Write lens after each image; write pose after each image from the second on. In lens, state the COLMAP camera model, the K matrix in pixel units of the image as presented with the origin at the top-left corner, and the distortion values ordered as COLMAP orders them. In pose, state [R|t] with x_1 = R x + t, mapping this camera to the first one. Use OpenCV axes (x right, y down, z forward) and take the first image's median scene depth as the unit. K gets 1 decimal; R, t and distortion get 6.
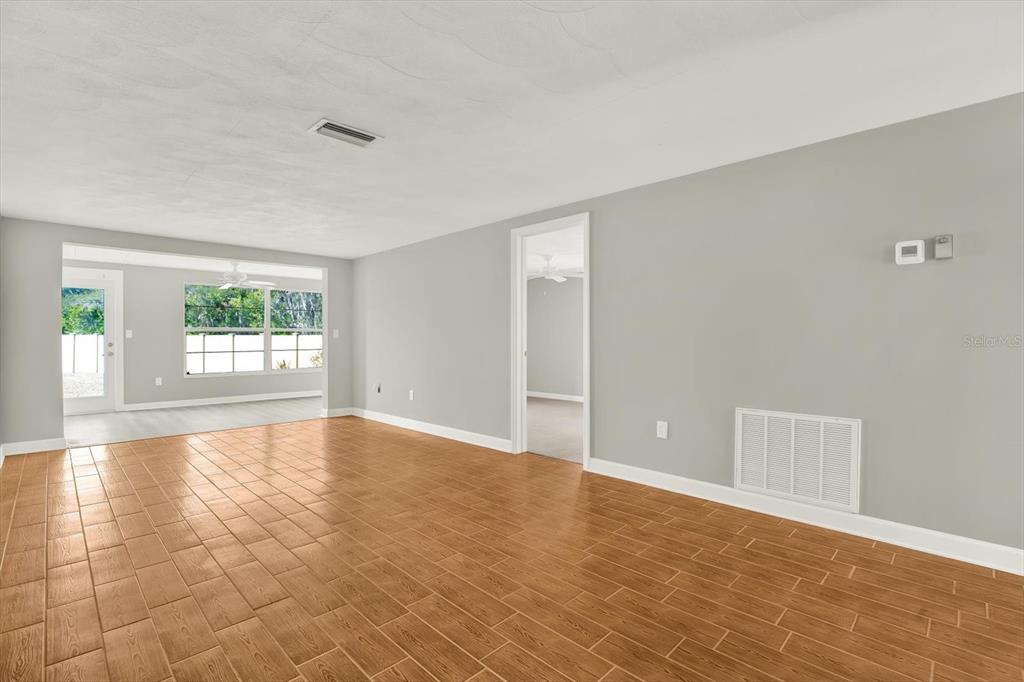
lens RADIAL K [[478.7, 0, 496.3], [0, 478.7, 339.1], [0, 0, 1]] dist [-0.032278, 0.008128]
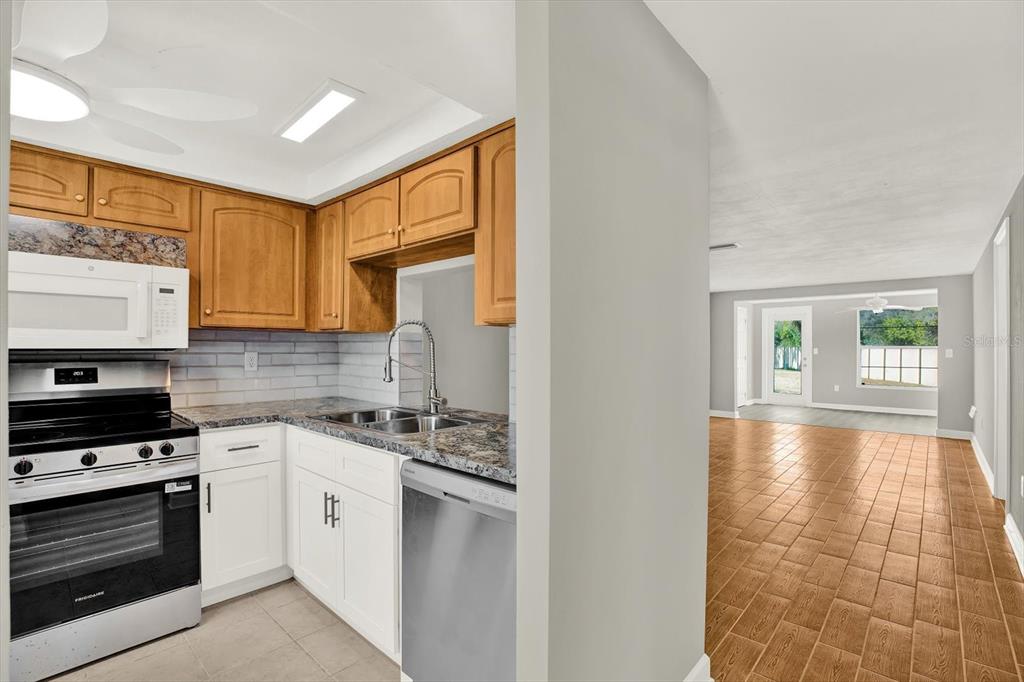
lens RADIAL K [[478.7, 0, 507.7], [0, 478.7, 344.1], [0, 0, 1]] dist [-0.032278, 0.008128]
pose [[0.070091, -0.006458, -0.997520, 0.527250], [-0.004627, 0.999966, -0.006799, -0.017479], [0.997530, 0.005092, 0.070059, 0.020241]]
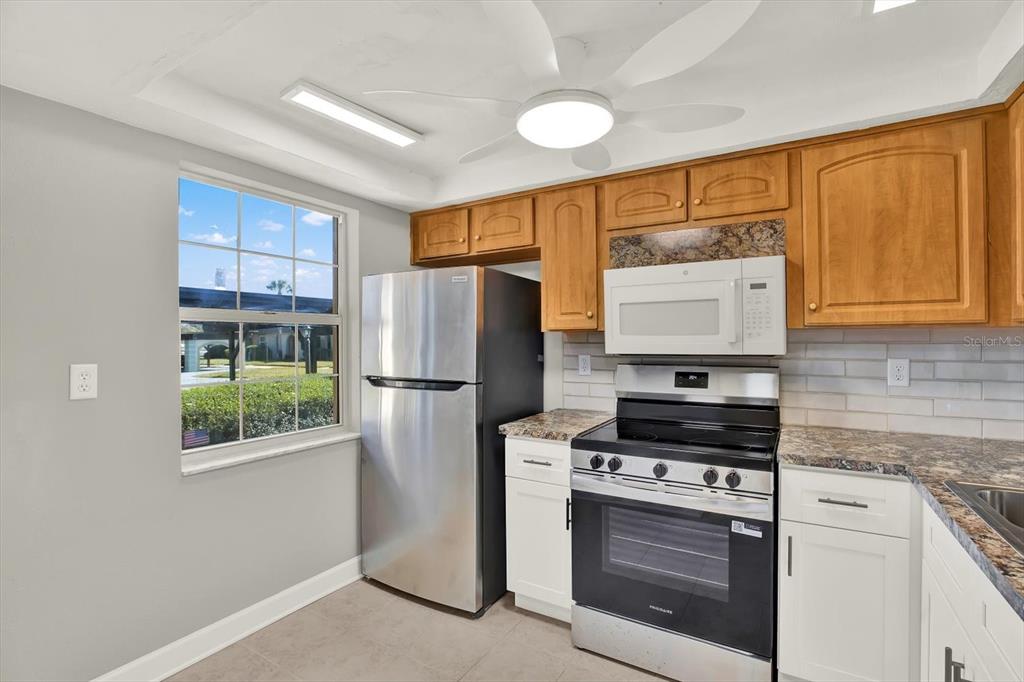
lens RADIAL K [[478.7, 0, 516.7], [0, 478.7, 337.1], [0, 0, 1]] dist [-0.032278, 0.008128]
pose [[-0.959384, 0.005390, -0.282053, 0.387248], [0.006510, 0.999974, -0.003032, -0.026626], [0.282030, -0.004745, -0.959394, 0.032914]]
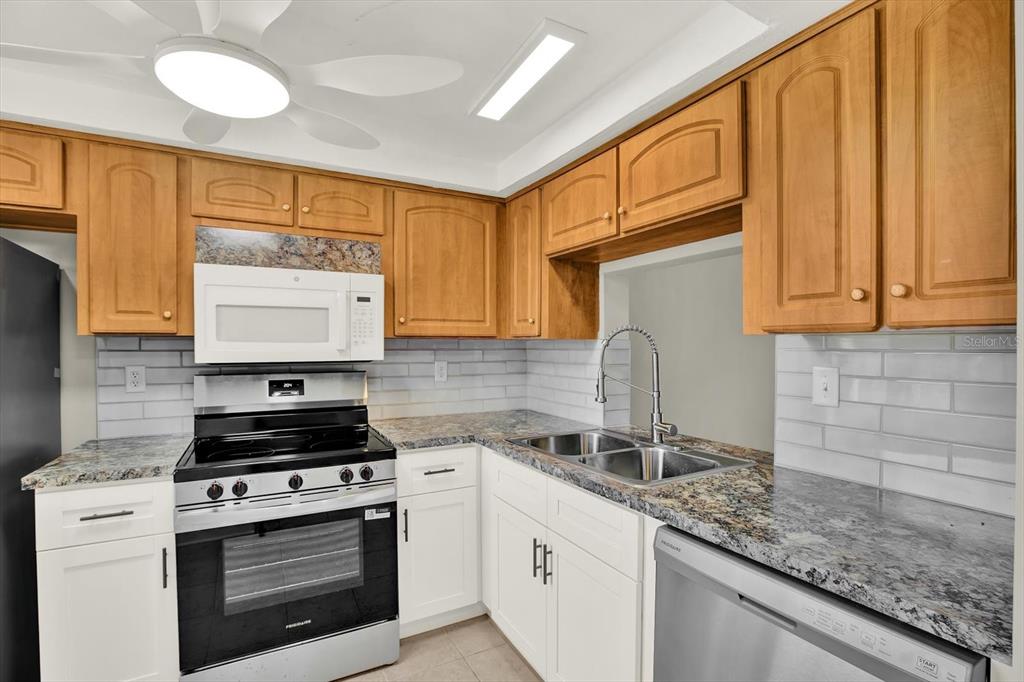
lens RADIAL K [[478.7, 0, 505.2], [0, 478.7, 347.5], [0, 0, 1]] dist [-0.032278, 0.008128]
pose [[-0.252574, 0.004890, -0.967565, 0.458319], [-0.000688, 0.999986, 0.005233, -0.026435], [0.967577, 0.001987, -0.252567, -0.028189]]
